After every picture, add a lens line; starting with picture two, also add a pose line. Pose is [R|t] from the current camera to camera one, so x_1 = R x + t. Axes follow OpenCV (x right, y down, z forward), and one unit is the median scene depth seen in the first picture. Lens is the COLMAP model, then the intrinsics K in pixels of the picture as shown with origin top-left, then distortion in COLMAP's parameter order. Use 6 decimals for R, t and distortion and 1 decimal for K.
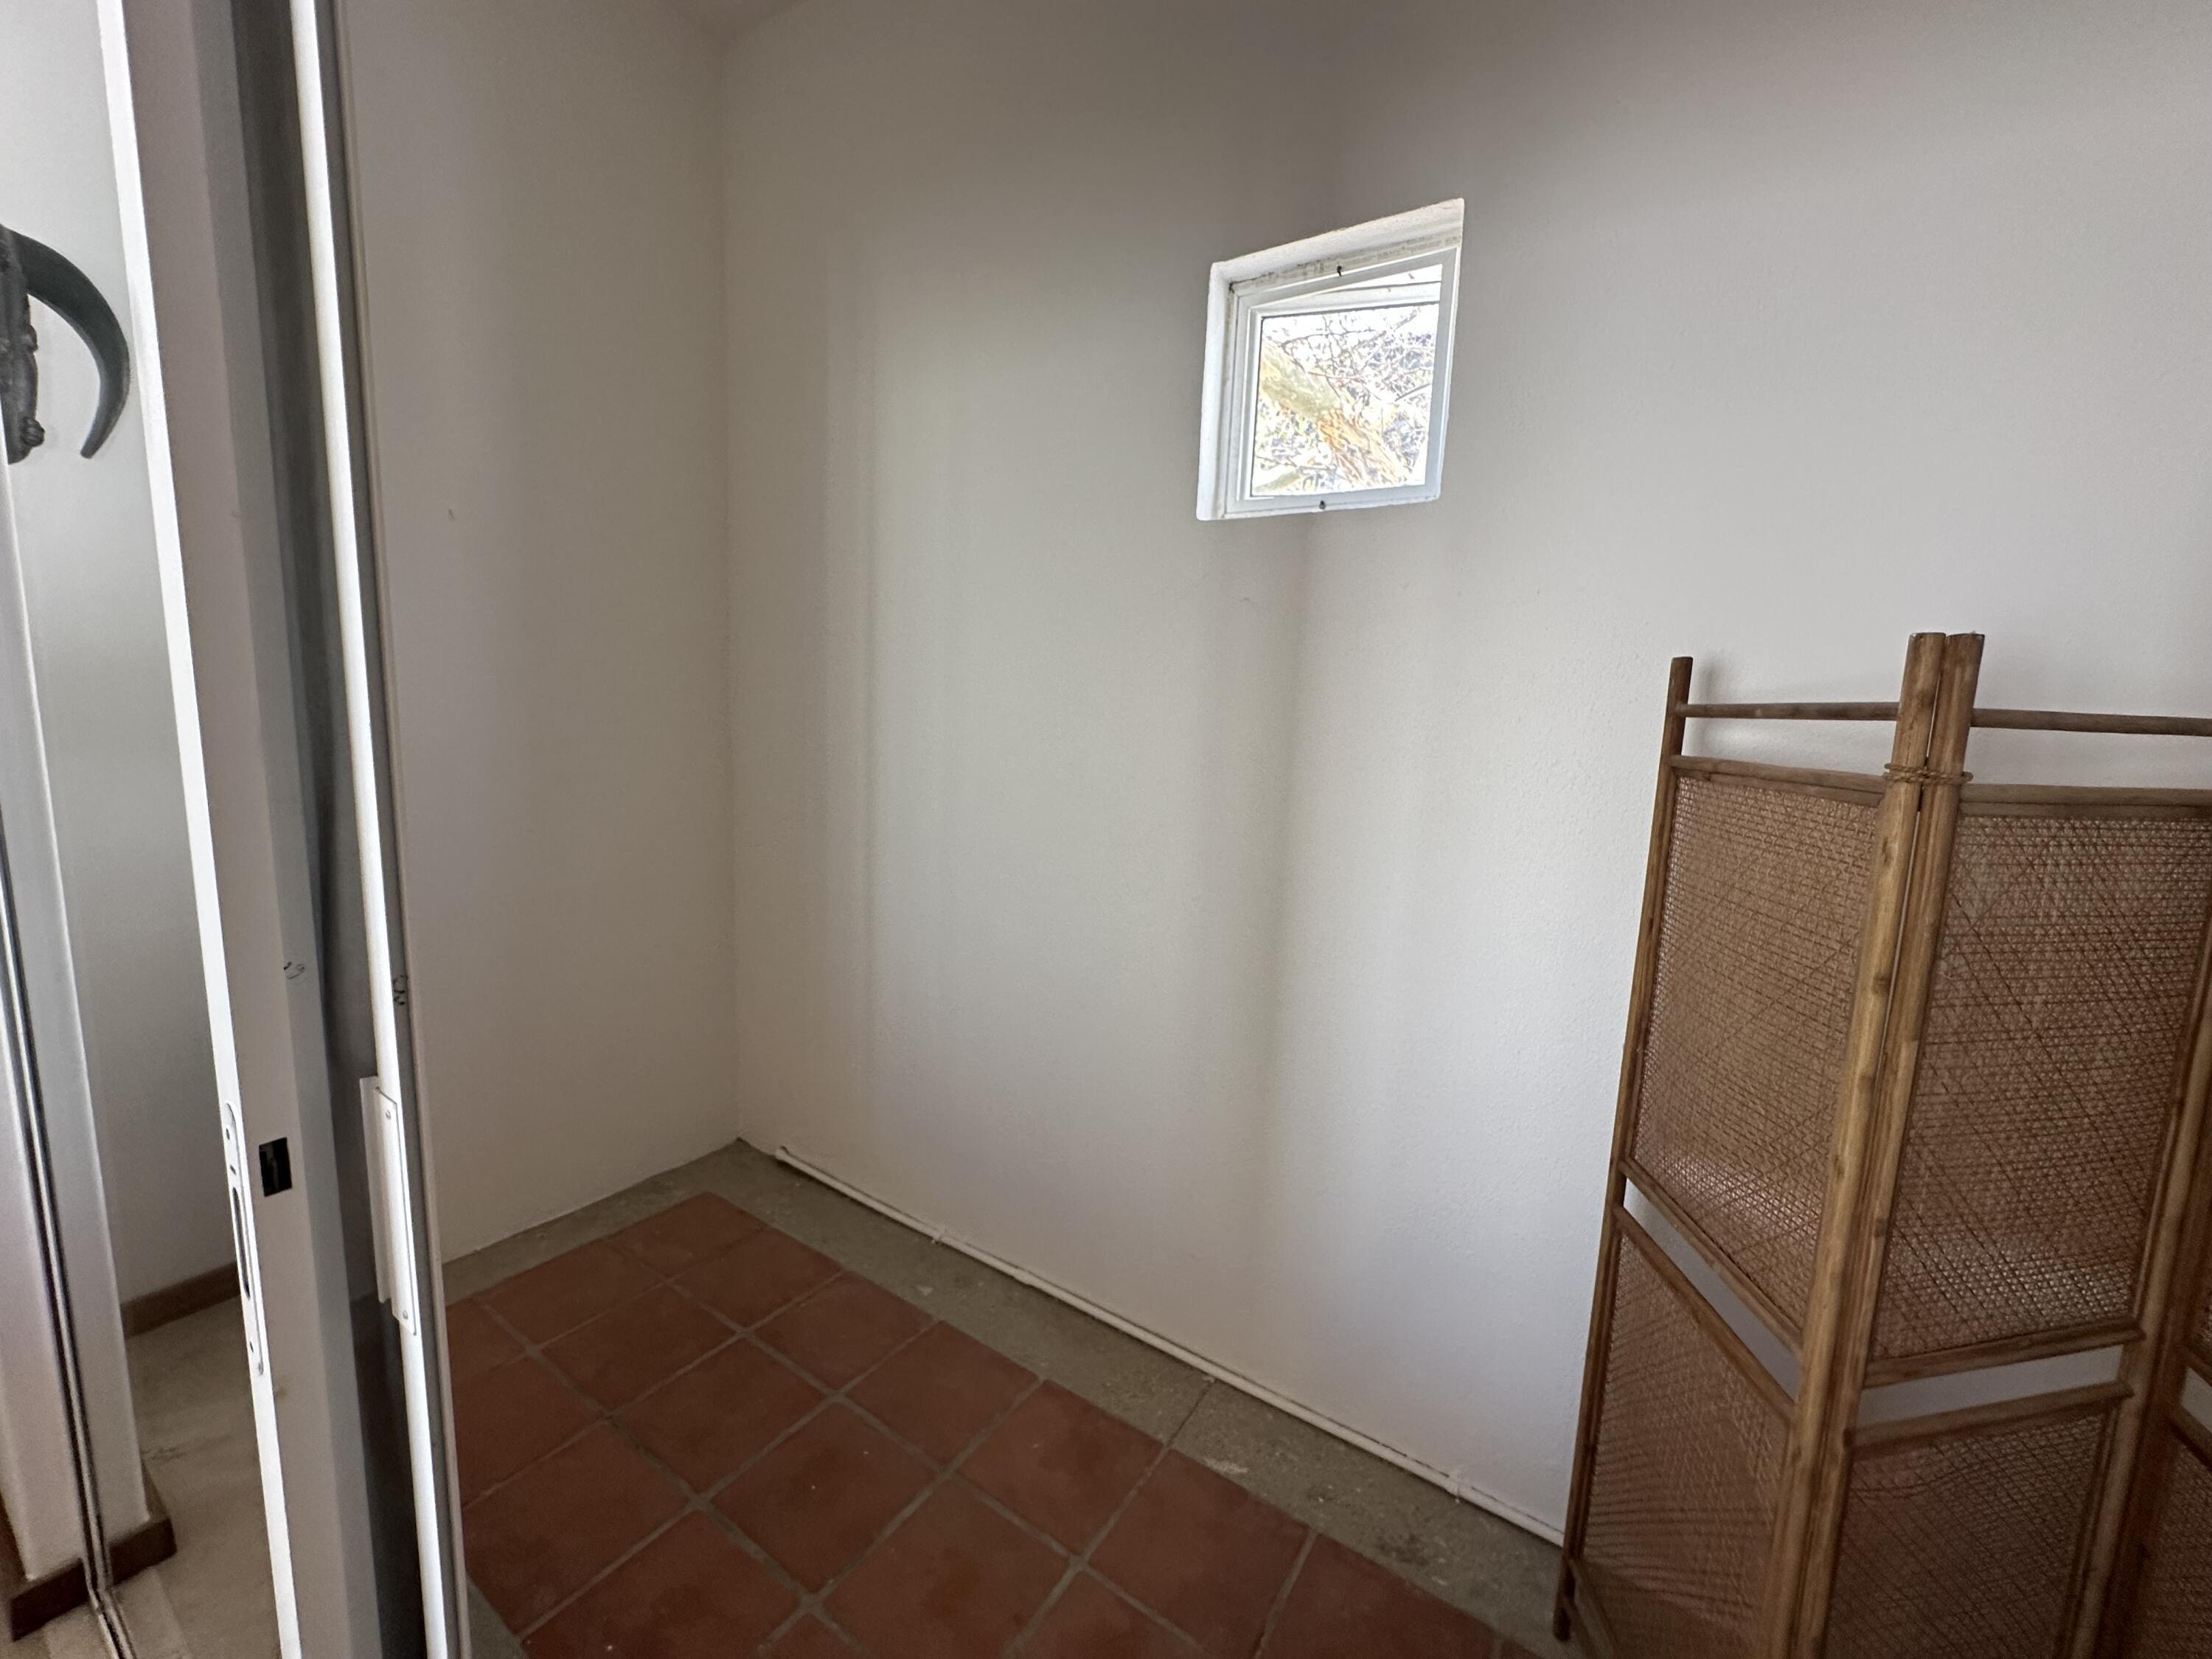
lens RADIAL K [[891.5, 0, 1106.0], [0, 891.5, 829.5], [0, 0, 1]] dist [-0.000192, -0.000111]
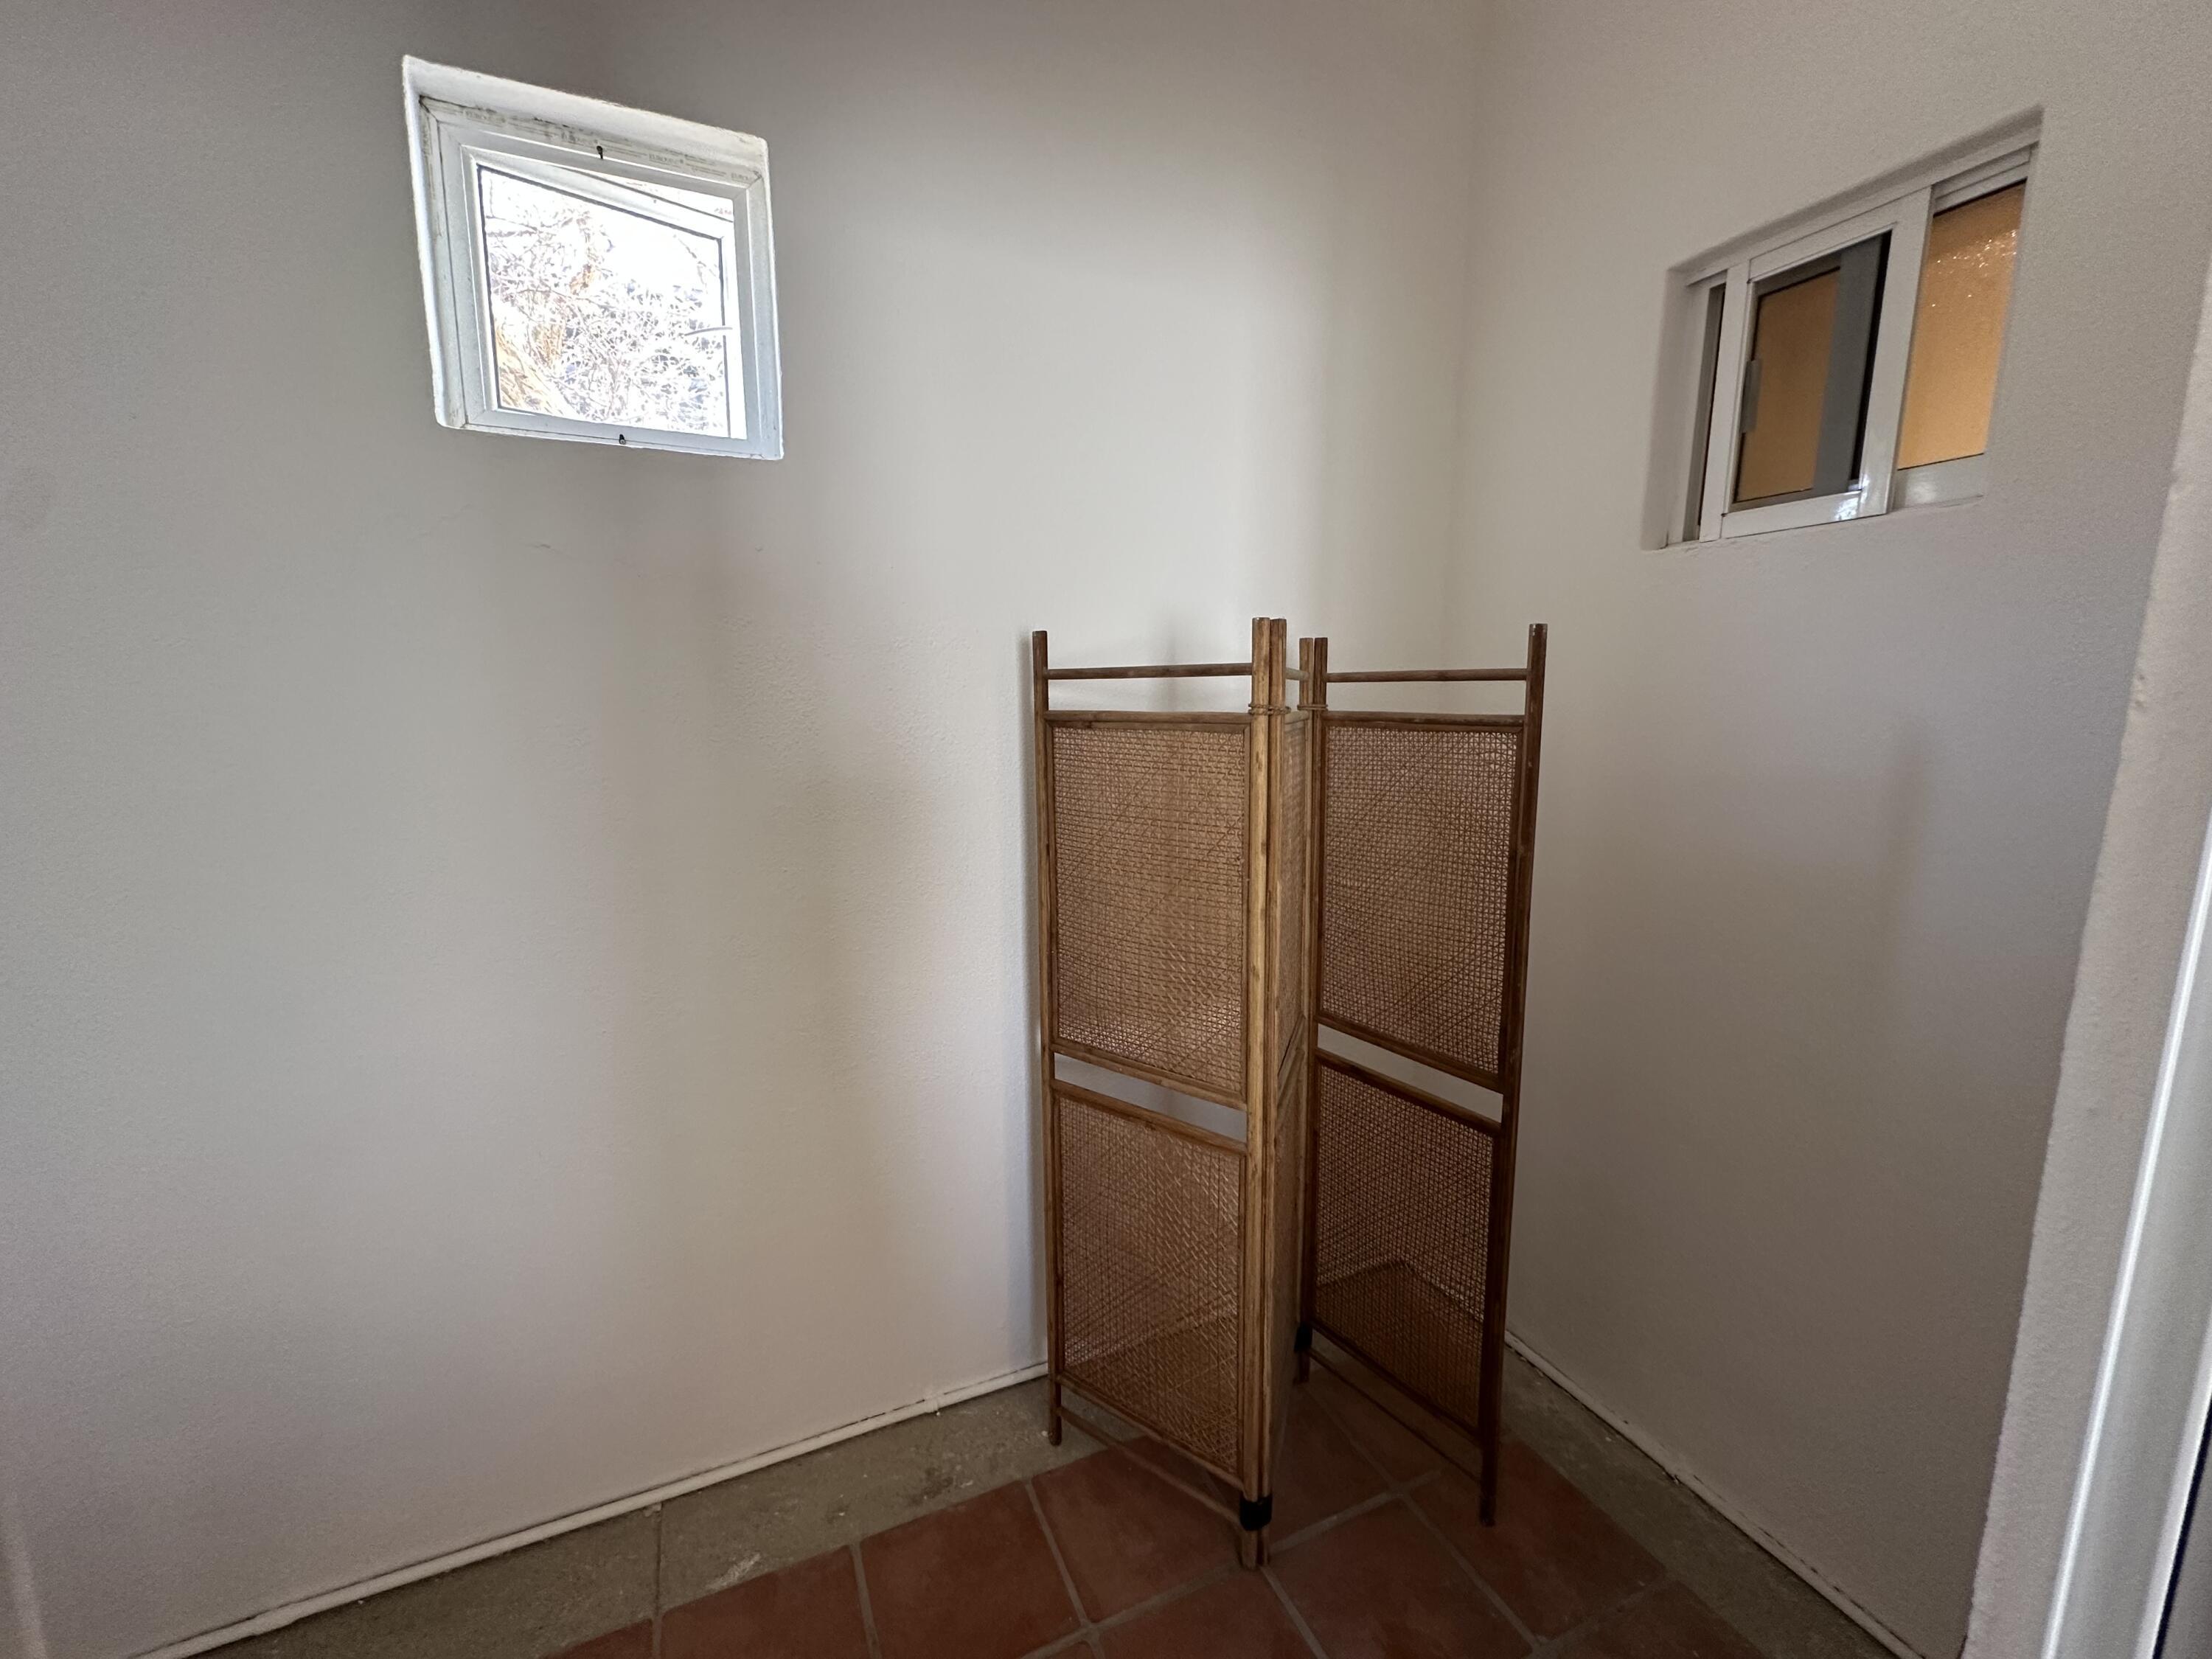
lens RADIAL K [[884.6, 0, 1104.5], [0, 884.6, 827.7], [0, 0, 1]] dist [-0.000738, 0.000123]
pose [[0.535091, -0.163969, 0.828729, -0.292140], [0.141590, 0.984513, 0.103371, -0.031087], [-0.832845, 0.062027, 0.550020, 0.214485]]
